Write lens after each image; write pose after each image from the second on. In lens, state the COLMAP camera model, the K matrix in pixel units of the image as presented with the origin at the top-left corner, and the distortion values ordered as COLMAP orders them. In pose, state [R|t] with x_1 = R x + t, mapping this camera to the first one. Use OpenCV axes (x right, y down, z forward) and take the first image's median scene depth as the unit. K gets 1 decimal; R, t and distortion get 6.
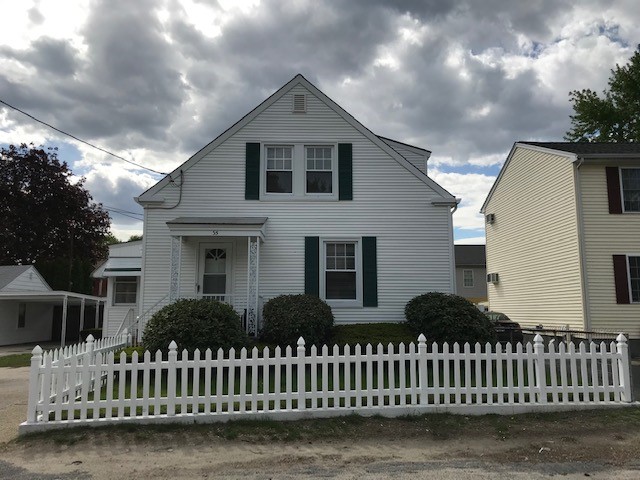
lens RADIAL K [[547.7, 0, 311.2], [0, 547.7, 225.6], [0, 0, 1]] dist [0.014422, -0.000278]
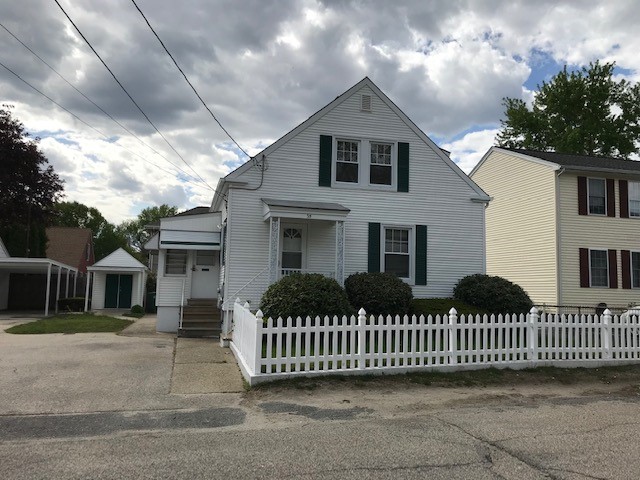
lens RADIAL K [[536.3, 0, 320.0], [0, 536.3, 240.0], [0, 0, 1]] dist [0.015629, 0.002570]
pose [[0.975096, 0.044728, 0.217228, -0.346334], [-0.059884, 0.996171, 0.063693, -0.007741], [-0.213547, -0.075115, 0.974041, -0.075211]]
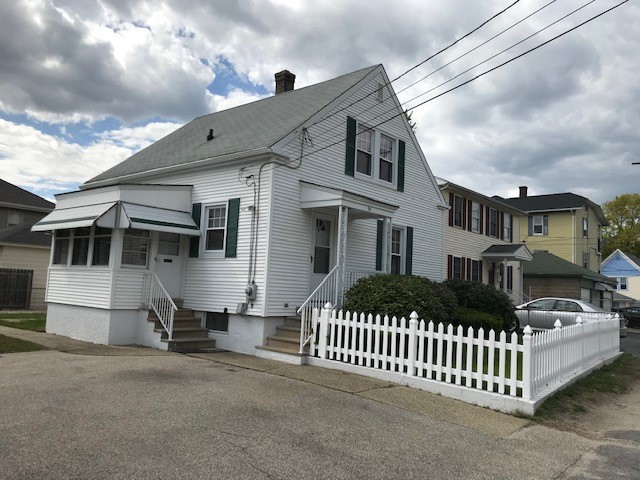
lens RADIAL K [[520.0, 0, 320.0], [0, 520.0, 240.0], [0, 0, 1]] dist [-0.004553, -0.001796]
pose [[0.668906, 0.103345, 0.736128, -0.815443], [-0.167557, 0.985765, 0.013865, 0.063196], [-0.724217, -0.132618, 0.676700, 0.379087]]
